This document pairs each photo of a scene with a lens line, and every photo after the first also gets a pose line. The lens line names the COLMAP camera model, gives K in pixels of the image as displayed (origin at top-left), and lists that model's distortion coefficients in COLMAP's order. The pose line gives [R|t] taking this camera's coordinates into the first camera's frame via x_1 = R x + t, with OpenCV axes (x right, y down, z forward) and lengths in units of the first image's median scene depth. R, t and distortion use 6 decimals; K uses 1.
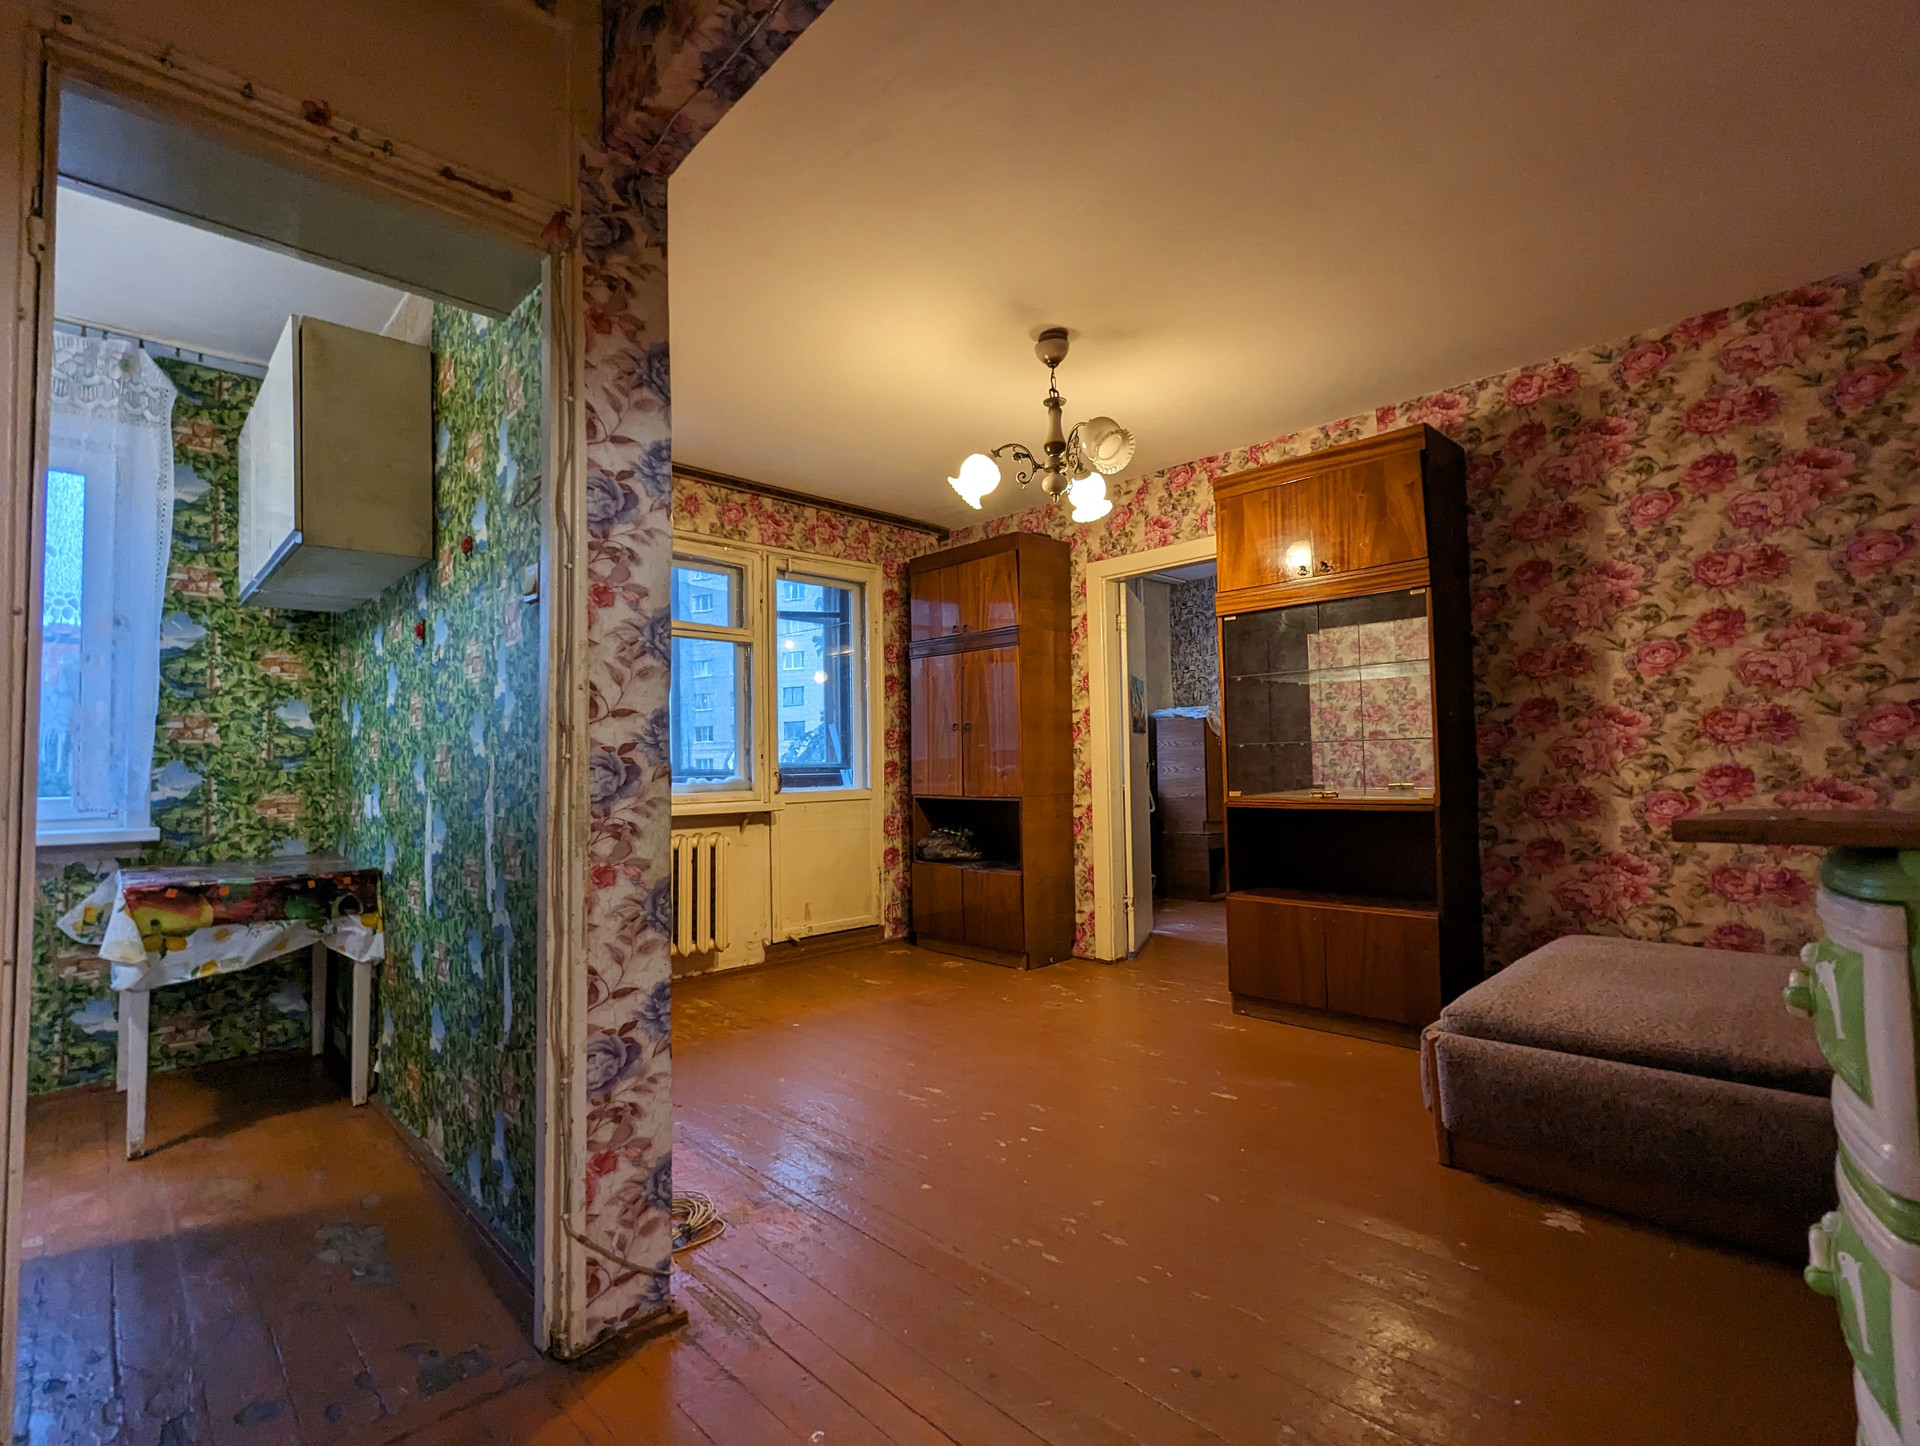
lens RADIAL K [[911.5, 0, 967.7], [0, 911.5, 730.7], [0, 0, 1]] dist [0.000823, -0.000876]
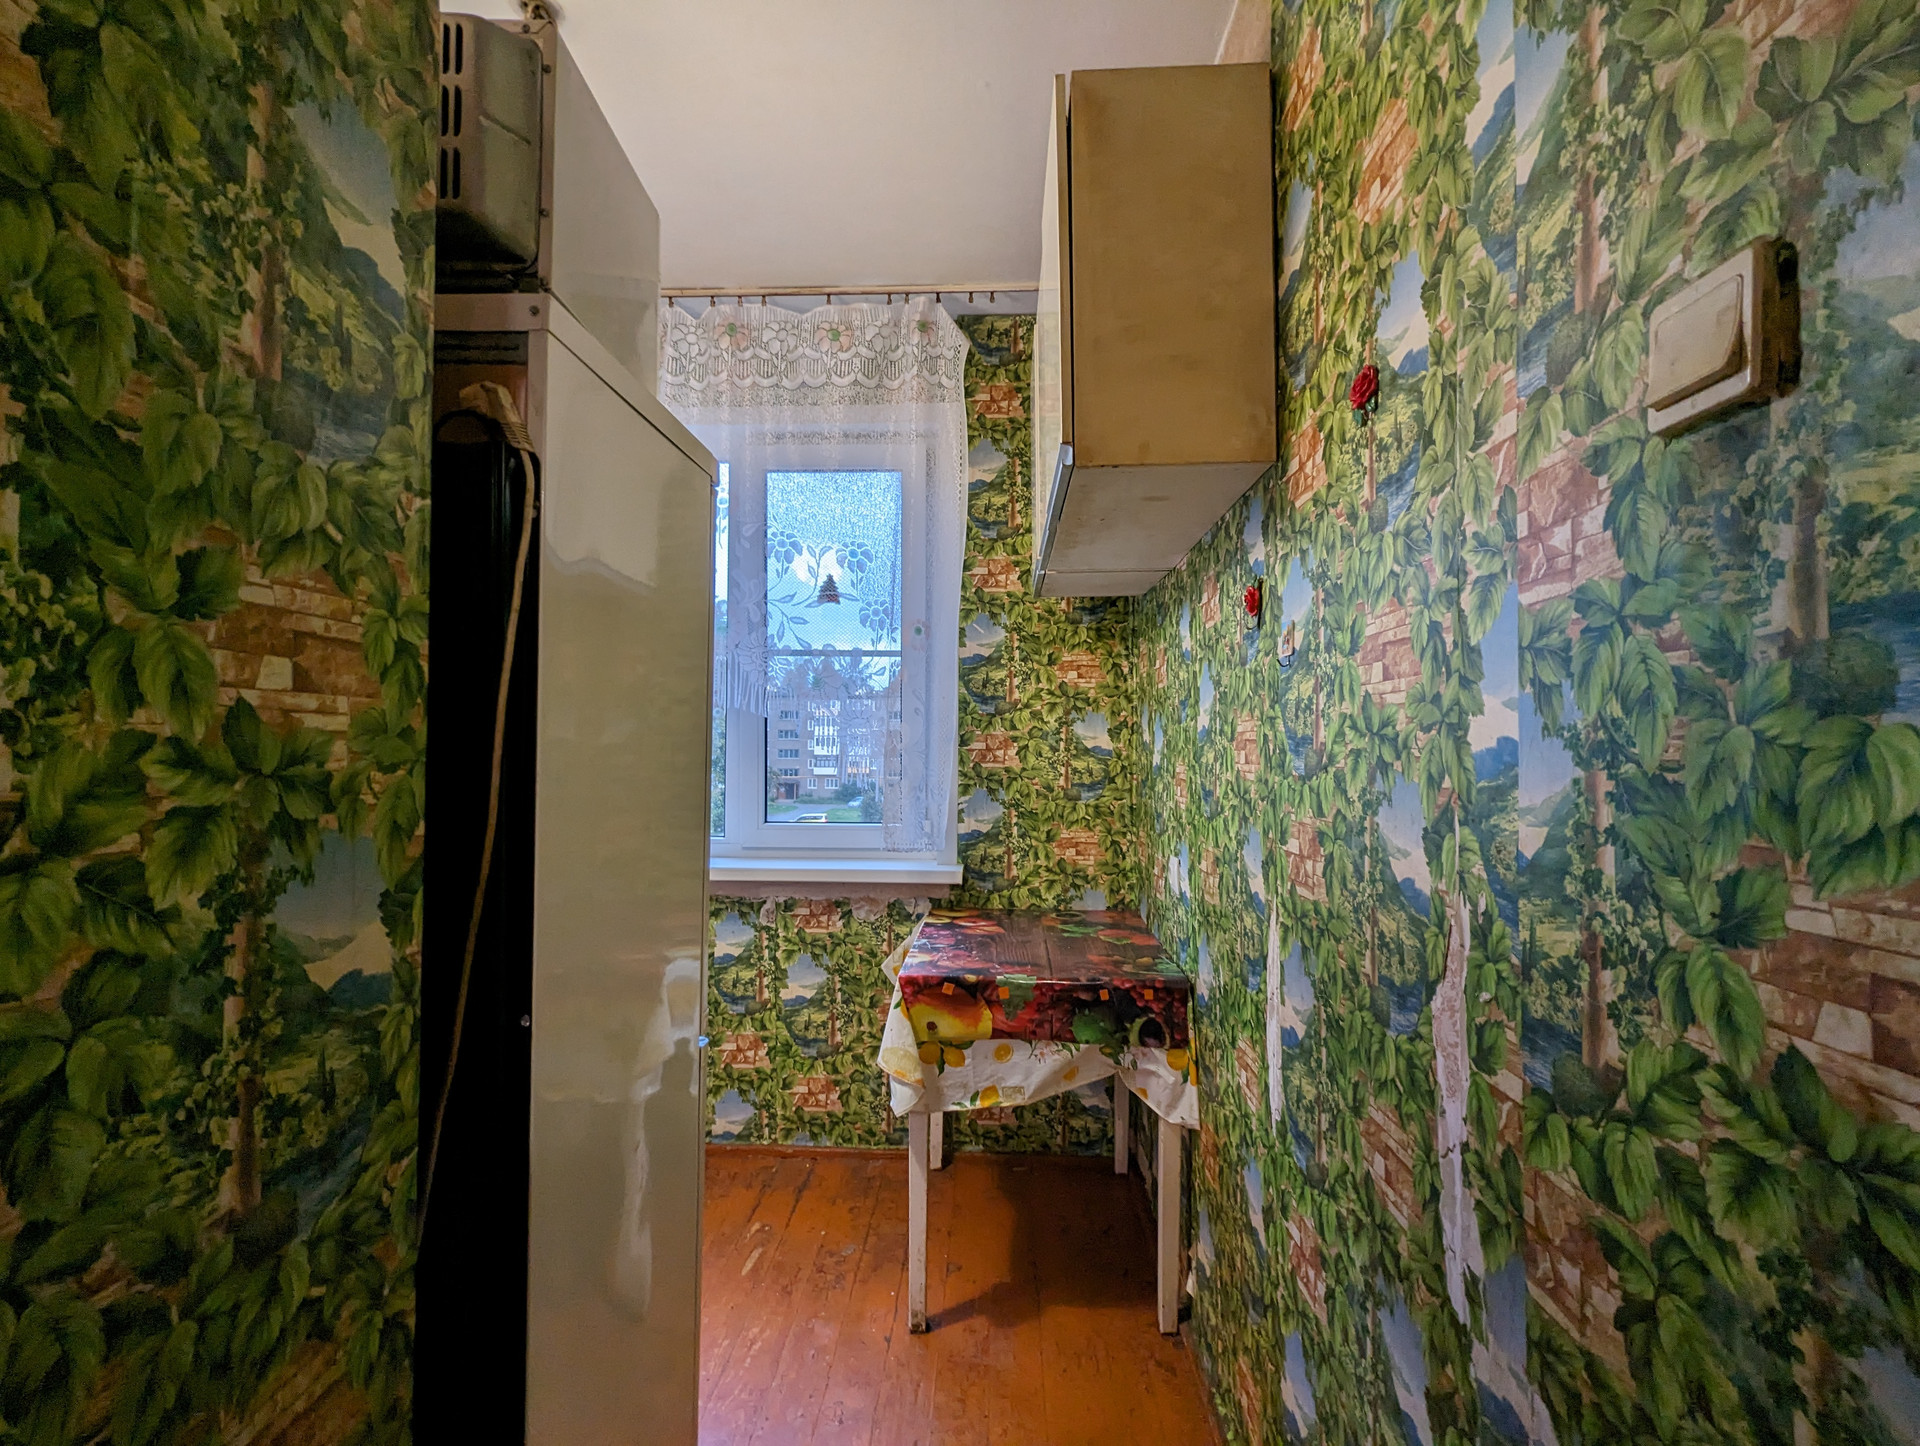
lens RADIAL K [[911.5, 0, 965.2], [0, 911.5, 727.5], [0, 0, 1]] dist [0.000823, -0.000876]
pose [[0.694594, 0.000515, -0.719402, -0.277443], [0.013180, 0.999823, 0.013441, -0.036671], [0.719282, -0.018818, 0.694464, 0.418426]]
